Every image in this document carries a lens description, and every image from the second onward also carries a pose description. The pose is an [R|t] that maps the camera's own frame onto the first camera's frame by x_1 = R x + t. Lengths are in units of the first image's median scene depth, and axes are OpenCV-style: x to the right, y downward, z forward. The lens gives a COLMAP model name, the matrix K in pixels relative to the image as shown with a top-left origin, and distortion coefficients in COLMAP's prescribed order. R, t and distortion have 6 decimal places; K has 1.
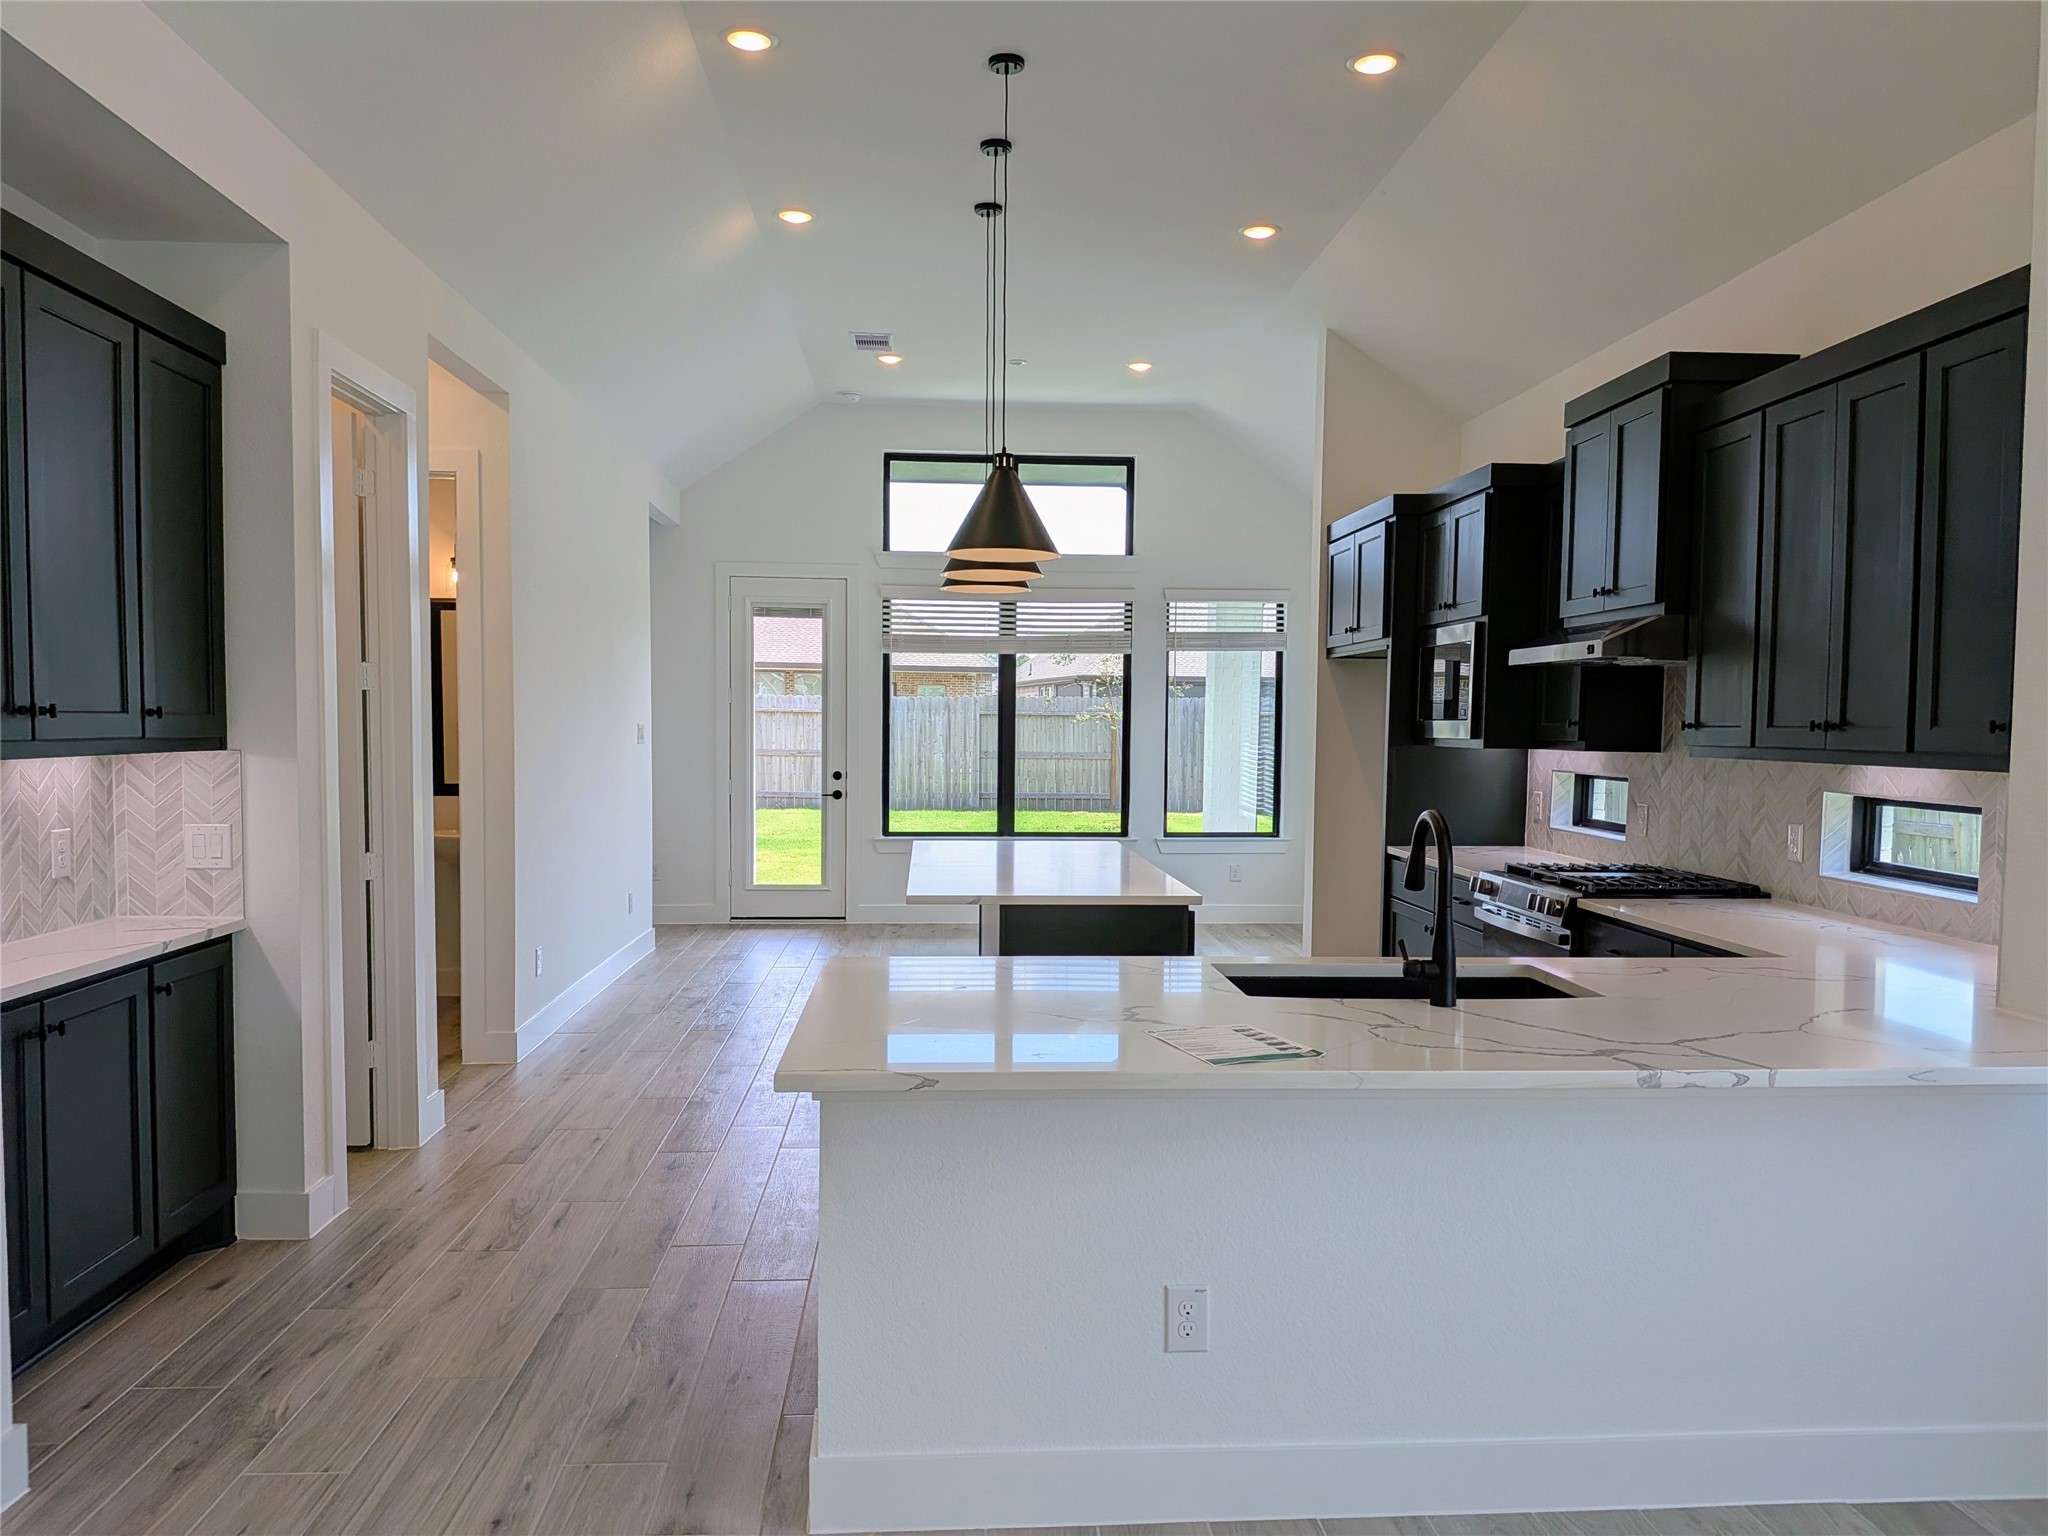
lens RADIAL K [[1470.7, 0, 1018.4], [0, 1470.7, 785.3], [0, 0, 1]] dist [0.009032, -0.040831]
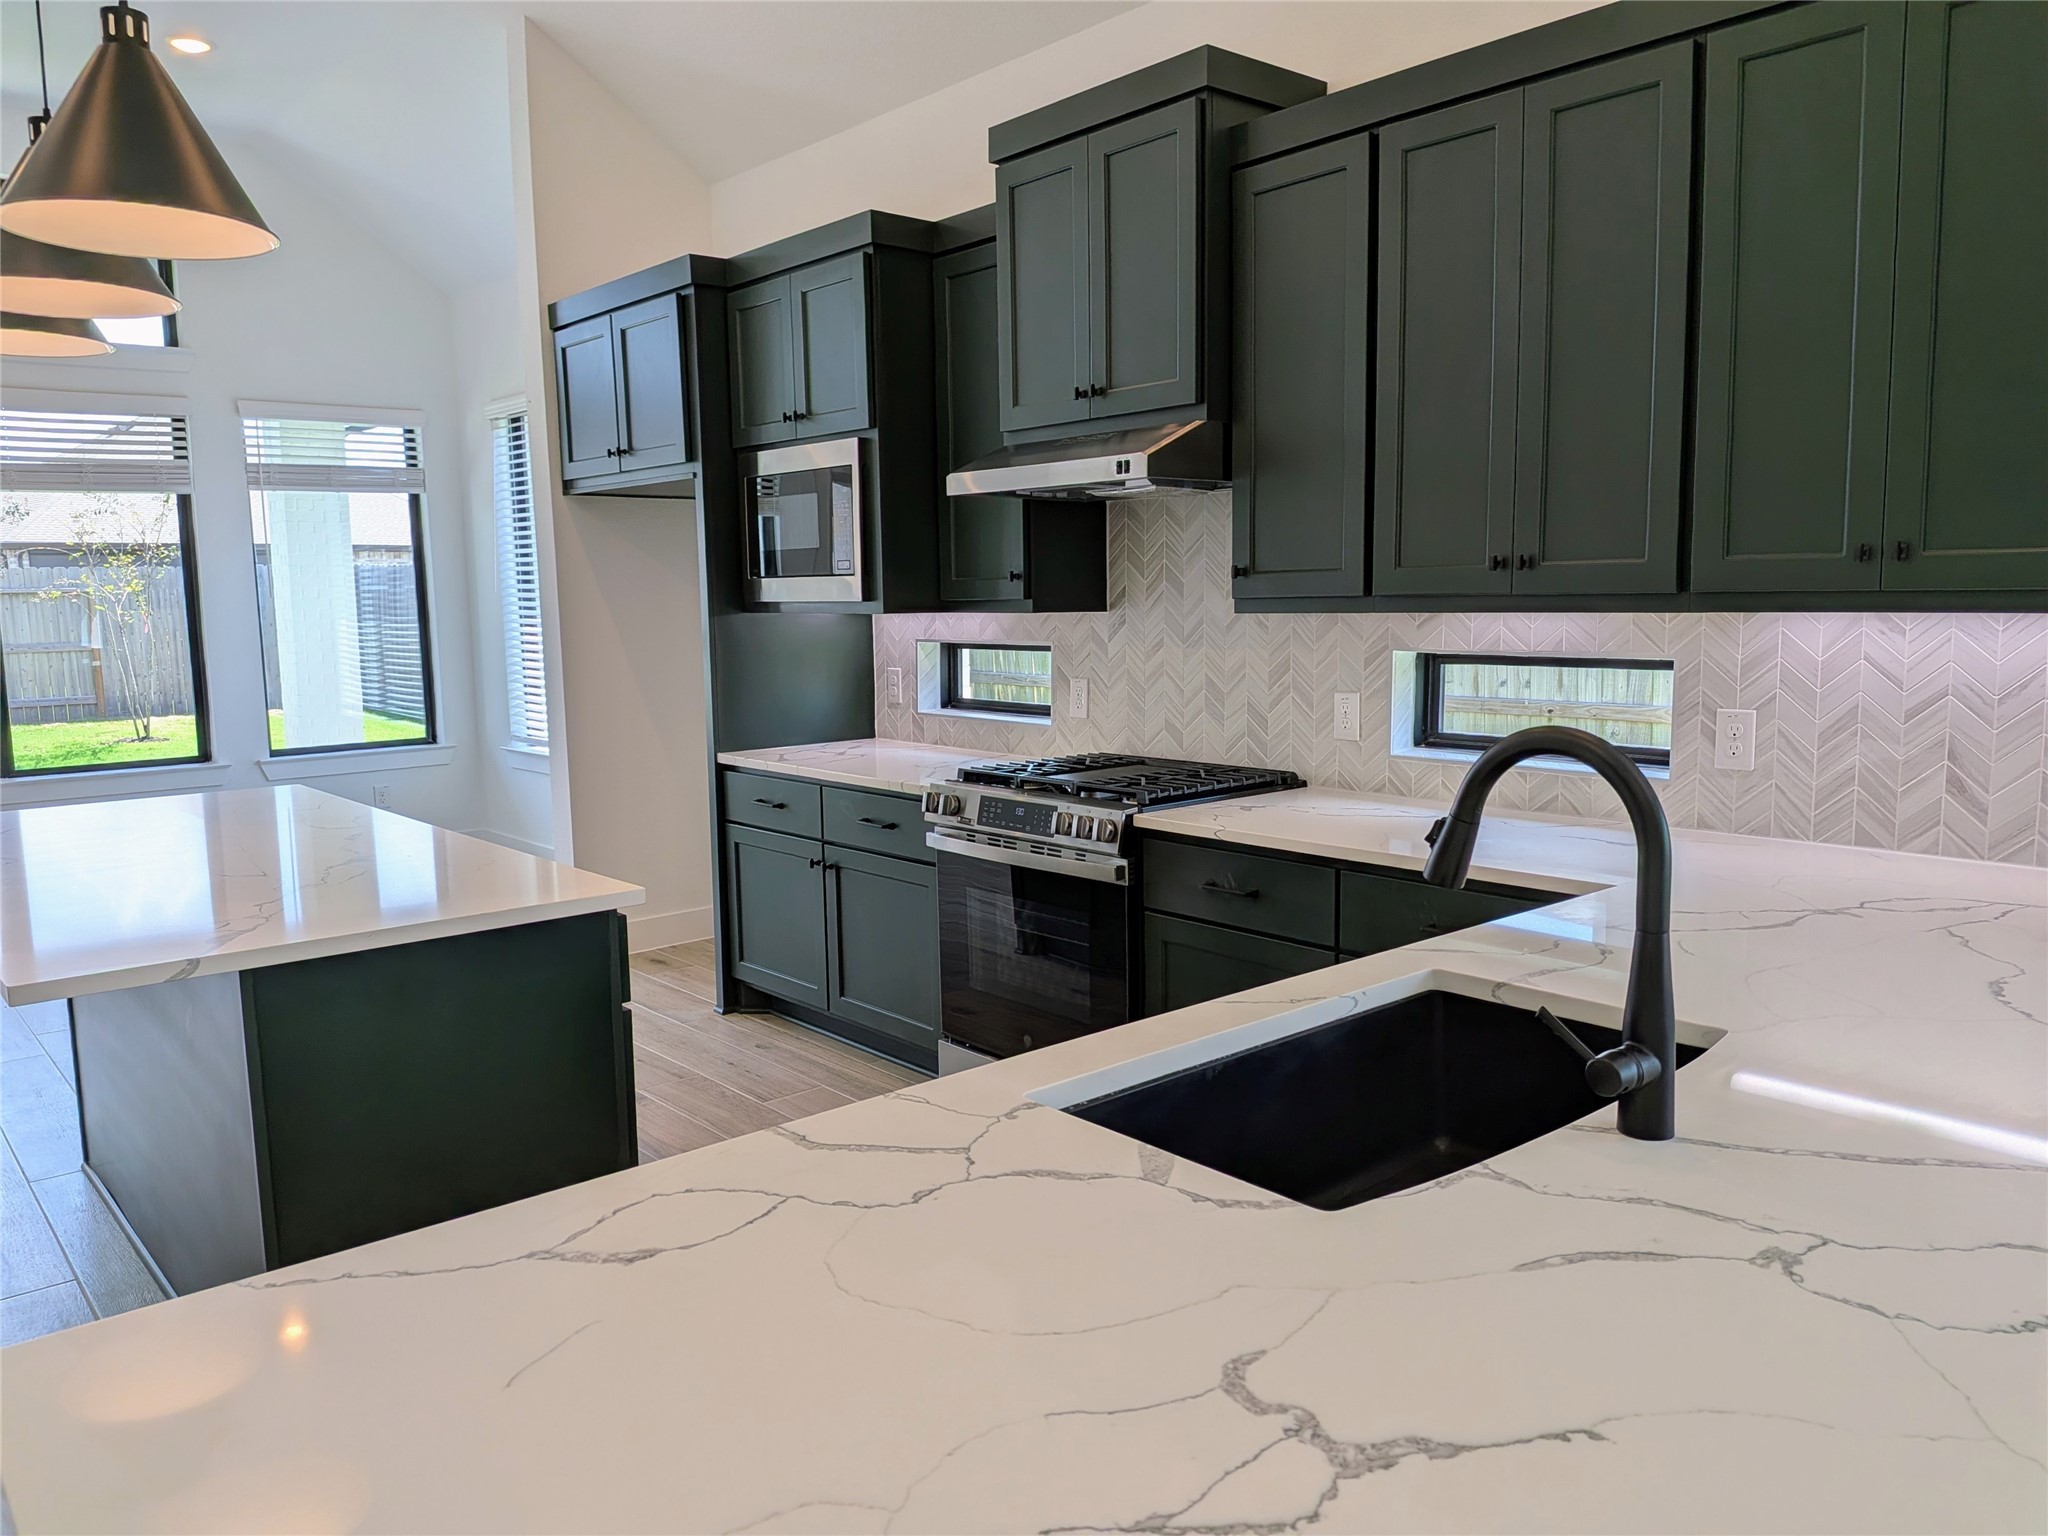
lens RADIAL K [[1470.7, 0, 1077.9], [0, 1470.7, 787.8], [0, 0, 1]] dist [0.009032, -0.040831]
pose [[0.774650, -0.105185, 0.623581, -0.070392], [0.048601, 0.993056, 0.107133, -0.011845], [-0.630520, -0.052684, 0.774383, 0.350170]]
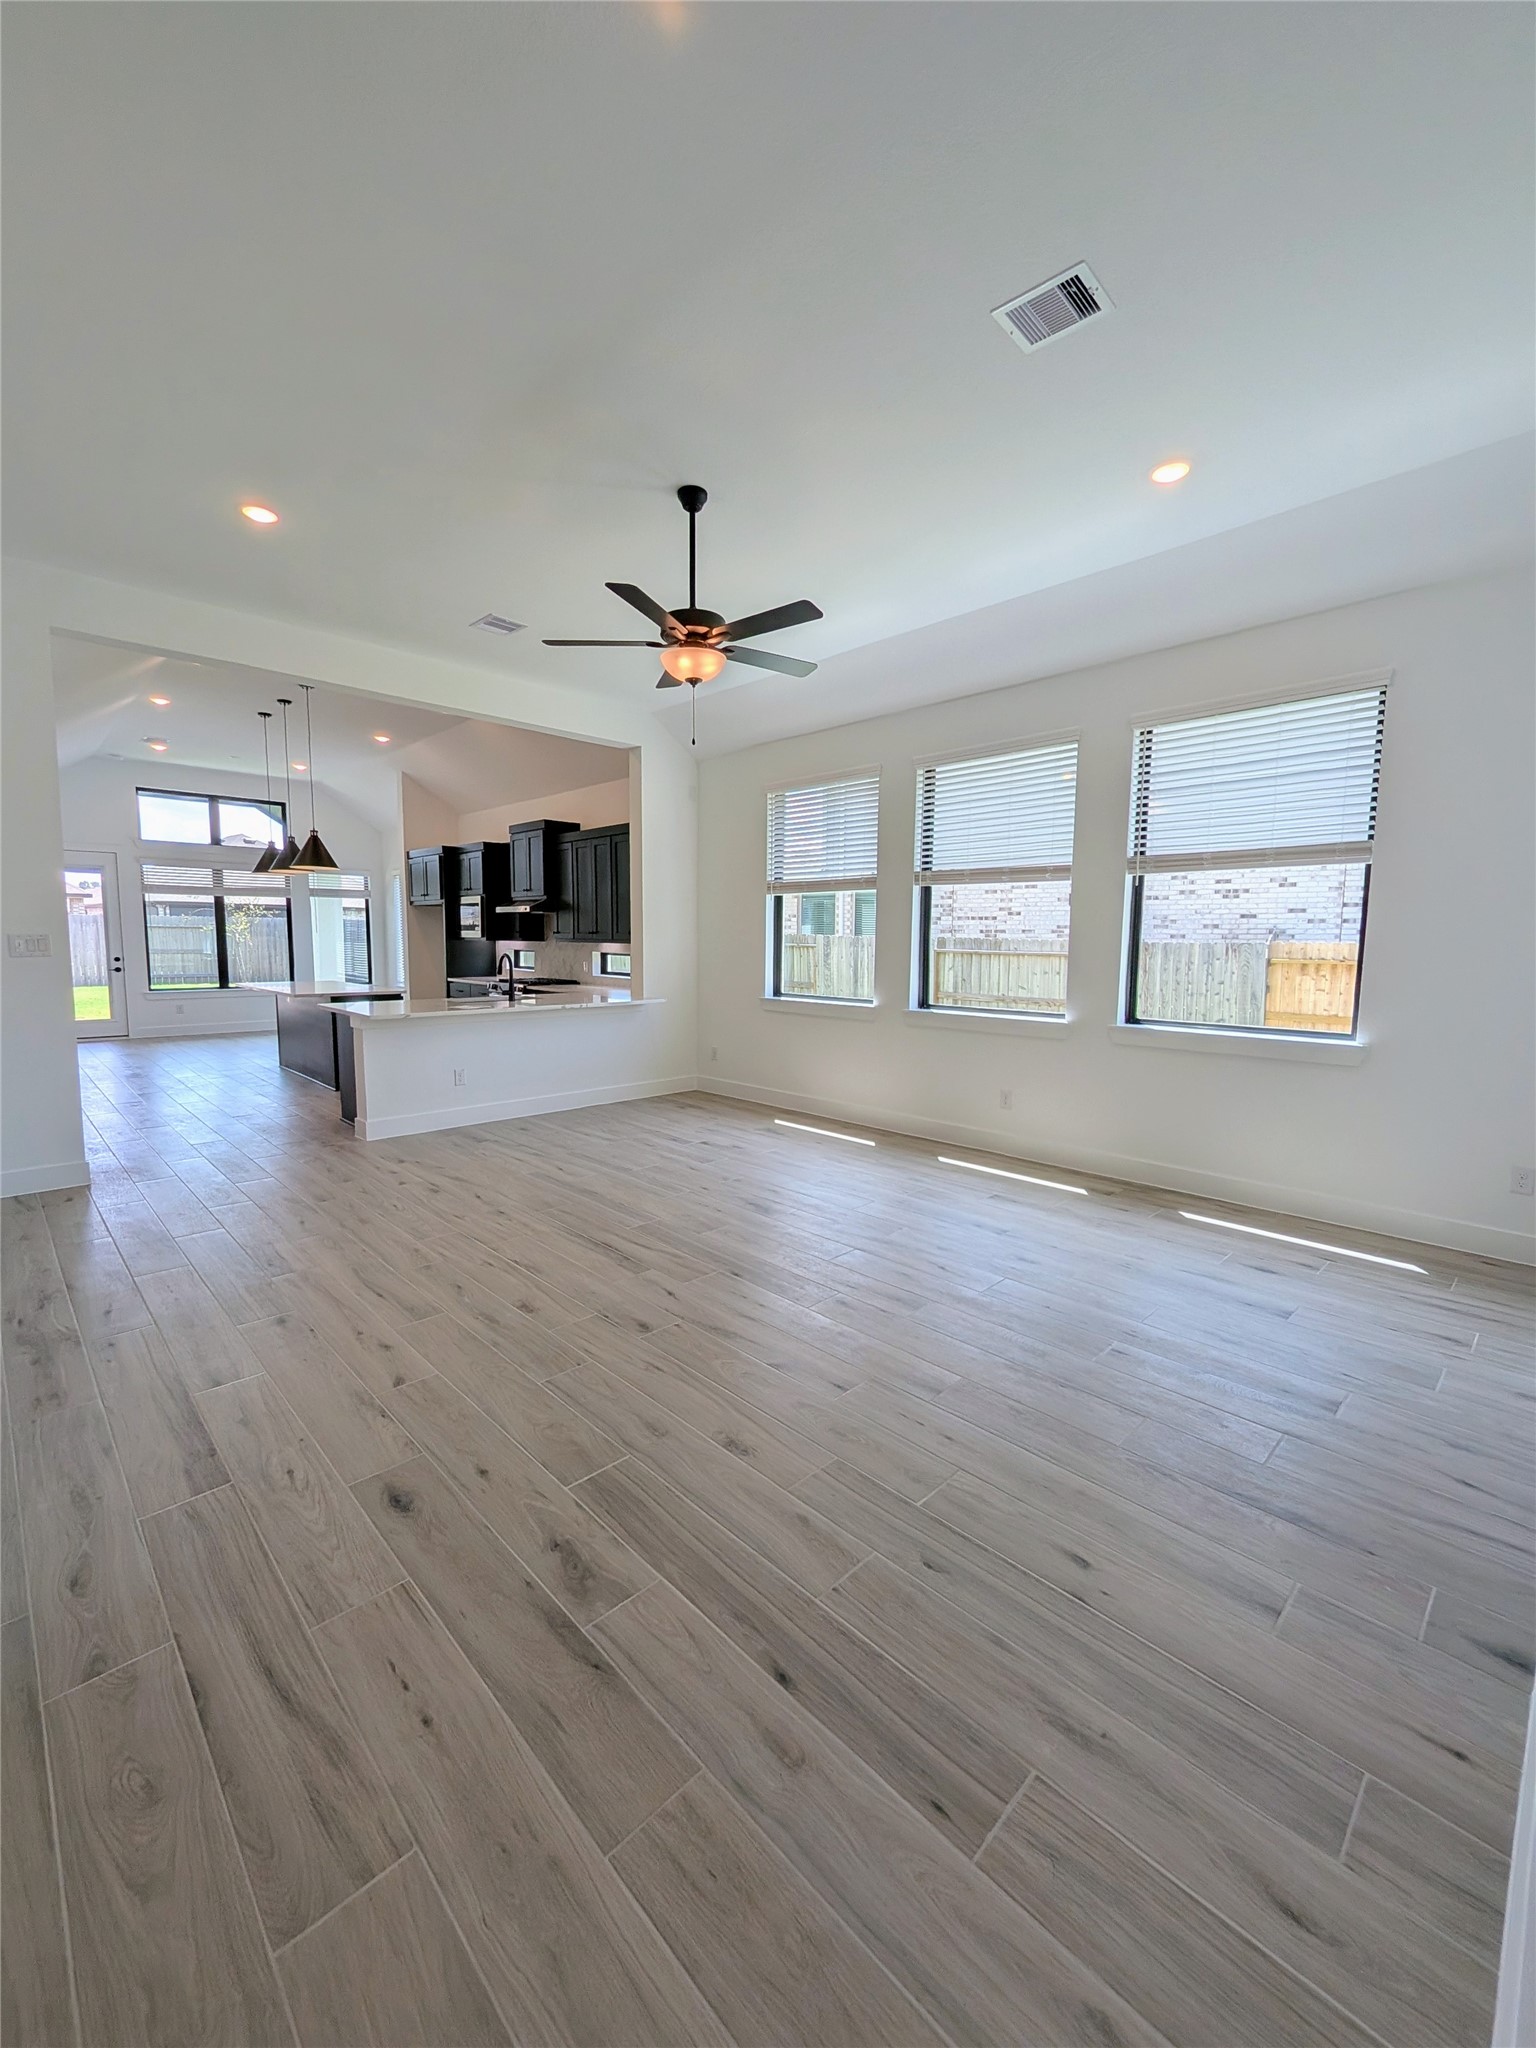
lens RADIAL K [[830.3, 0, 774.2], [0, 830.3, 1021.1], [0, 0, 1]] dist [0.003316, -0.000746]
pose [[0.752418, -0.068366, 0.655129, -0.320868], [0.026145, 0.996915, 0.074006, 0.025237], [-0.658167, -0.038556, 0.751884, -0.575664]]
